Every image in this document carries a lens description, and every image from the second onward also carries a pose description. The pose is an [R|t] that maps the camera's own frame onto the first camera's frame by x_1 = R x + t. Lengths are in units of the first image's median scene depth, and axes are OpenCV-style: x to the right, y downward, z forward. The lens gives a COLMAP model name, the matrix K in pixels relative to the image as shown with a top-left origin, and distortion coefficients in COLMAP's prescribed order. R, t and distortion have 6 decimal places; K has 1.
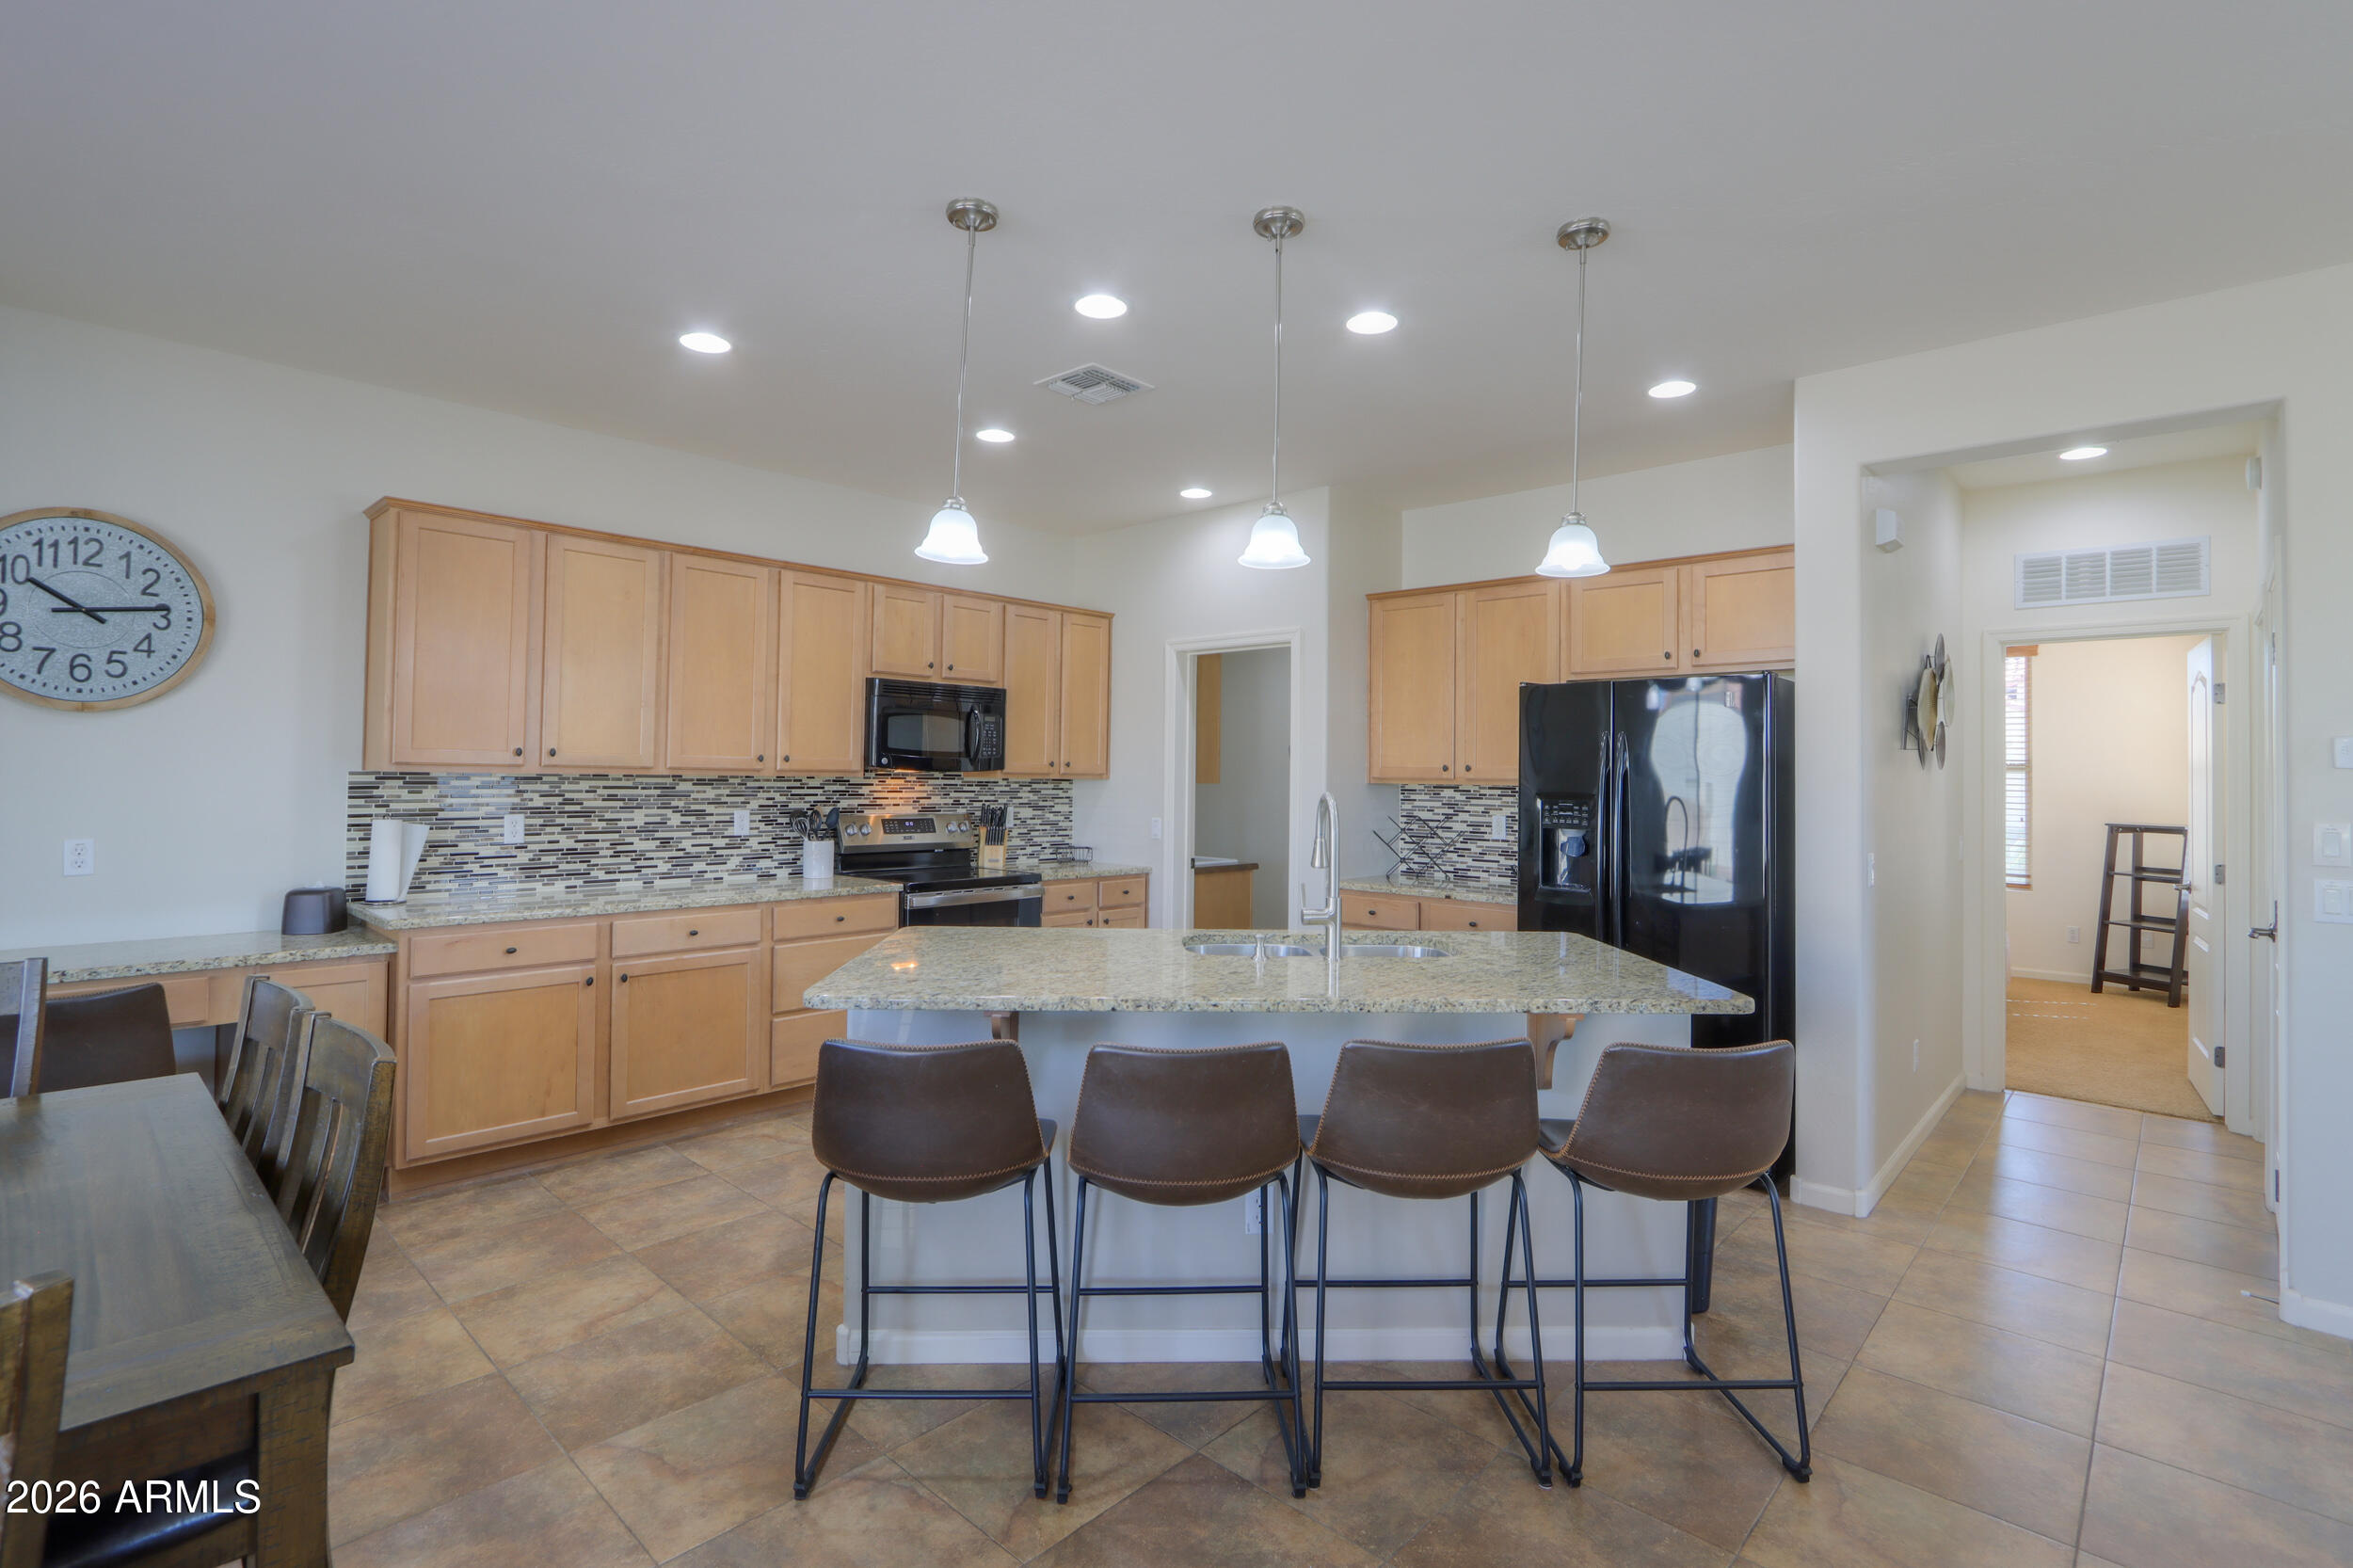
lens RADIAL K [[1103.3, 0, 1166.5], [0, 1103.3, 754.6], [0, 0, 1]] dist [-0.015884, 0.002240]
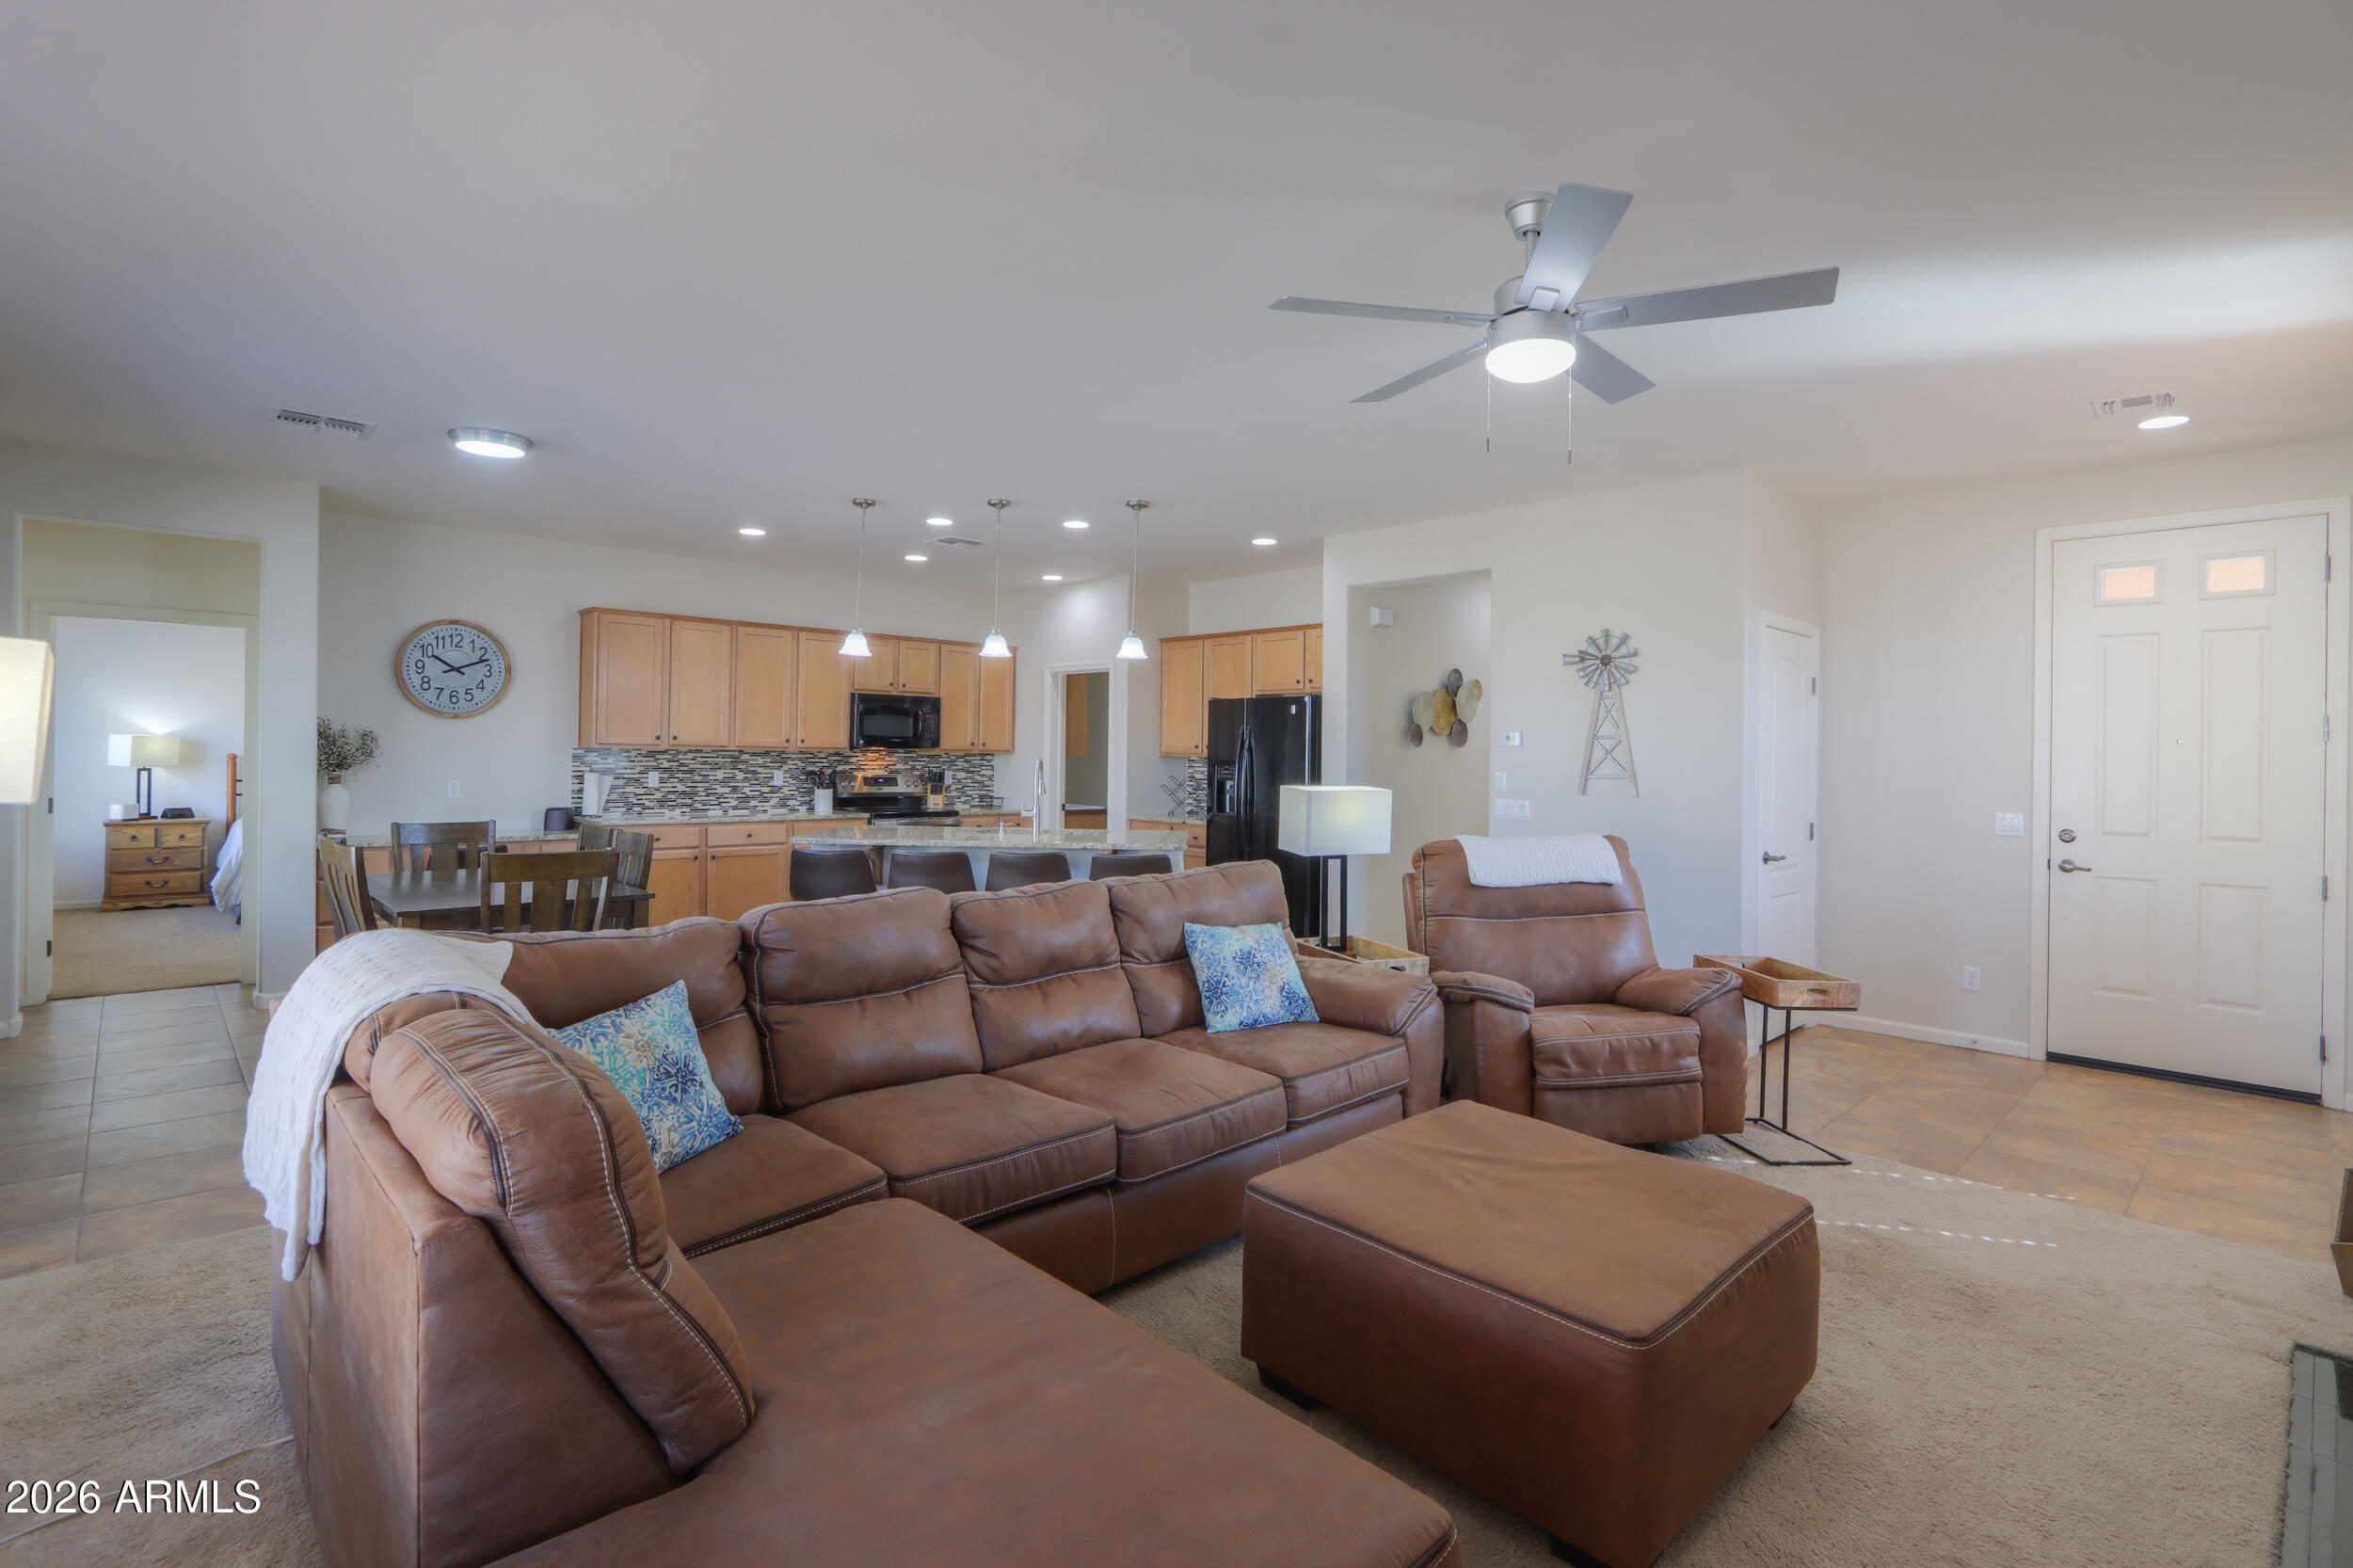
lens RADIAL K [[1103.3, 0, 1168.9], [0, 1103.3, 748.9], [0, 0, 1]] dist [-0.015884, 0.002240]
pose [[0.998694, 0.000270, -0.051084, 0.339520], [0.000435, 0.999905, 0.013793, -0.007761], [0.051083, -0.013797, 0.998599, -0.746996]]
